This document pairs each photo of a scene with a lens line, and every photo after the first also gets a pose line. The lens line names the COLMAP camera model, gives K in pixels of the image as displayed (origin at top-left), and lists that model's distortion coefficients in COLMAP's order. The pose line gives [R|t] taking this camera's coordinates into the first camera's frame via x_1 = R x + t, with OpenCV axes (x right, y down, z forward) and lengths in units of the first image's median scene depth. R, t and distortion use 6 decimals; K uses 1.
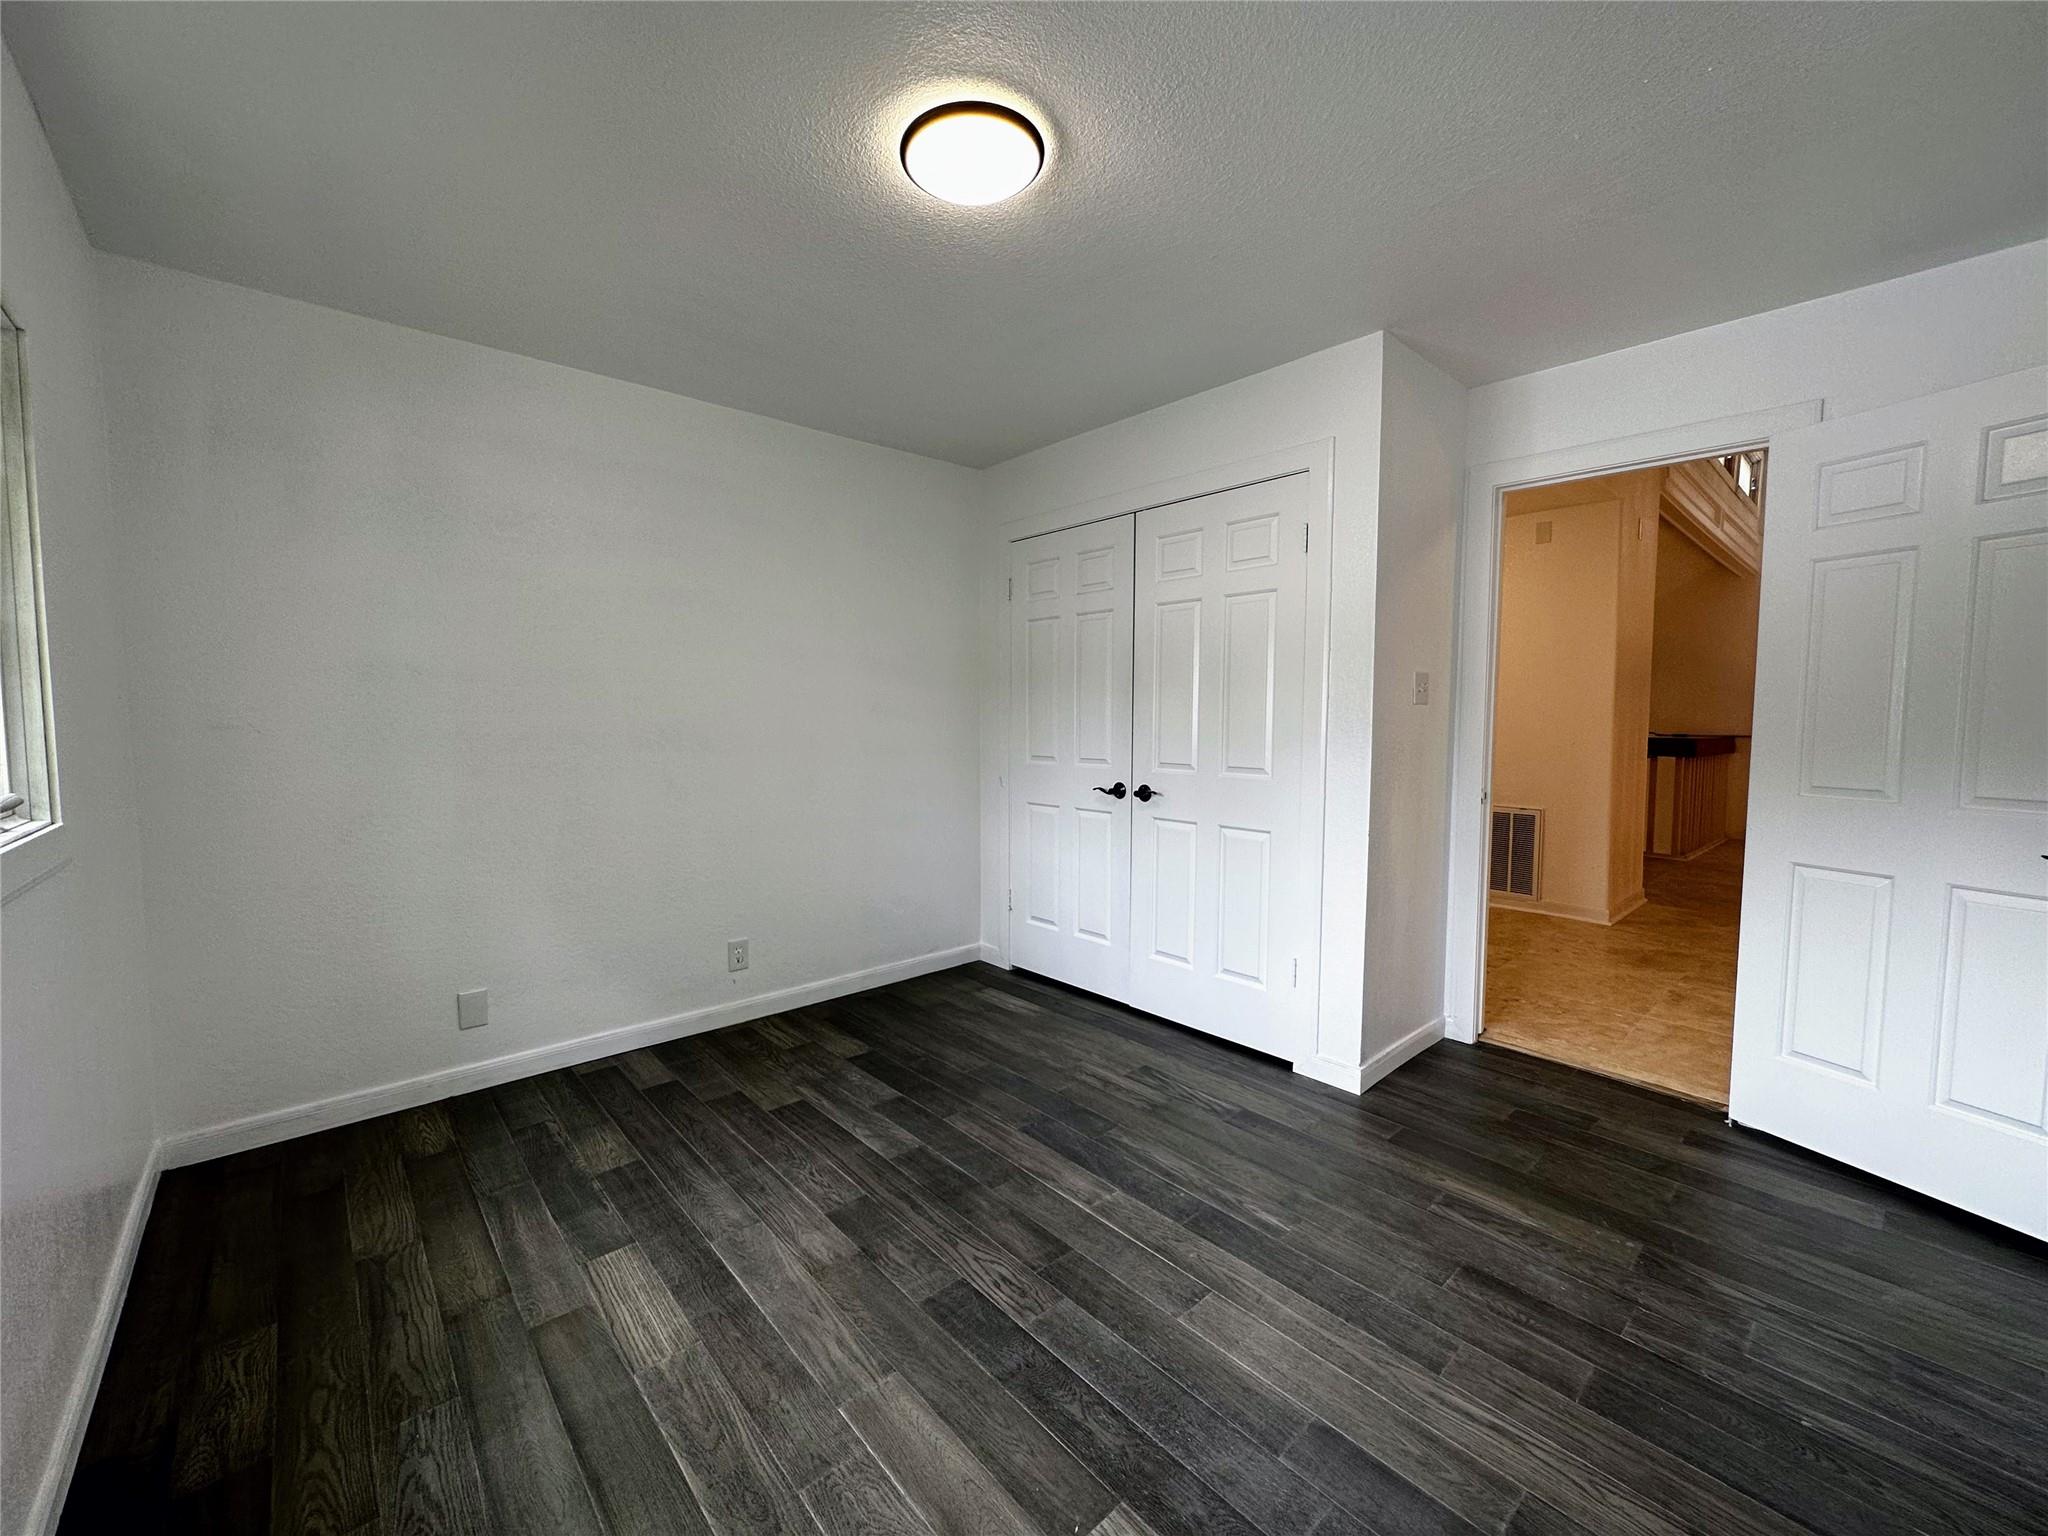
lens RADIAL K [[817.9, 0, 1022.9], [0, 817.9, 770.1], [0, 0, 1]] dist [-0.001576, 0.001444]
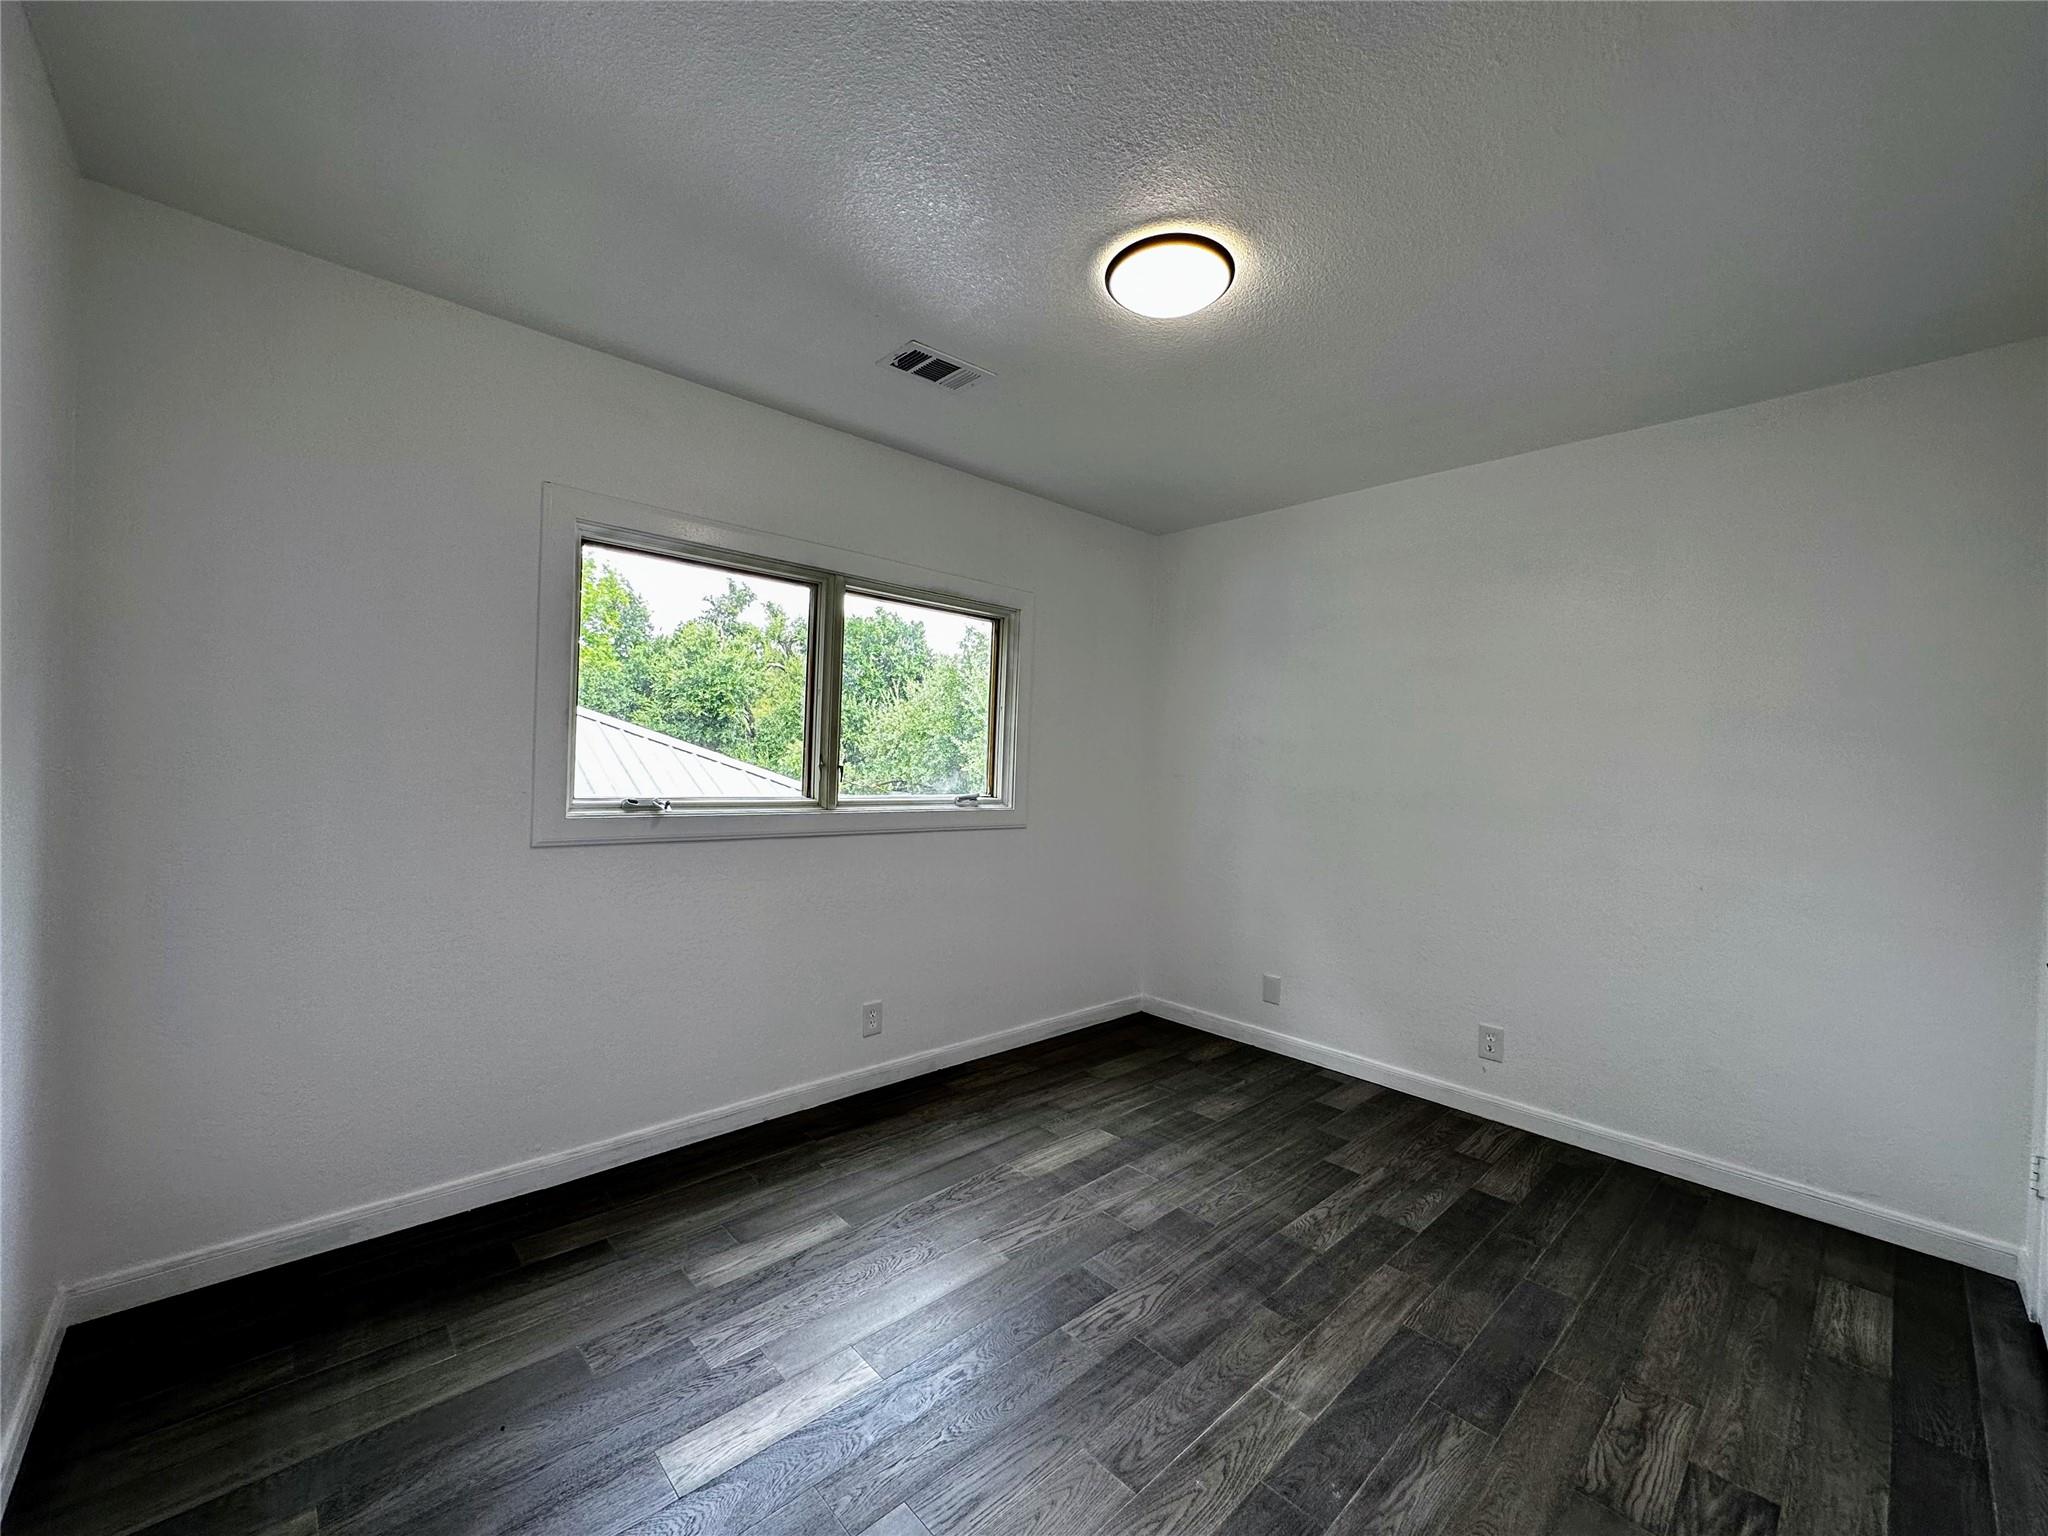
lens RADIAL K [[817.9, 0, 1024.3], [0, 817.9, 777.8], [0, 0, 1]] dist [-0.001576, 0.001444]
pose [[0.013666, 0.019636, -0.999714, 0.706463], [-0.096629, 0.995154, 0.018226, -0.044719], [0.995227, 0.096353, 0.015497, 0.563365]]
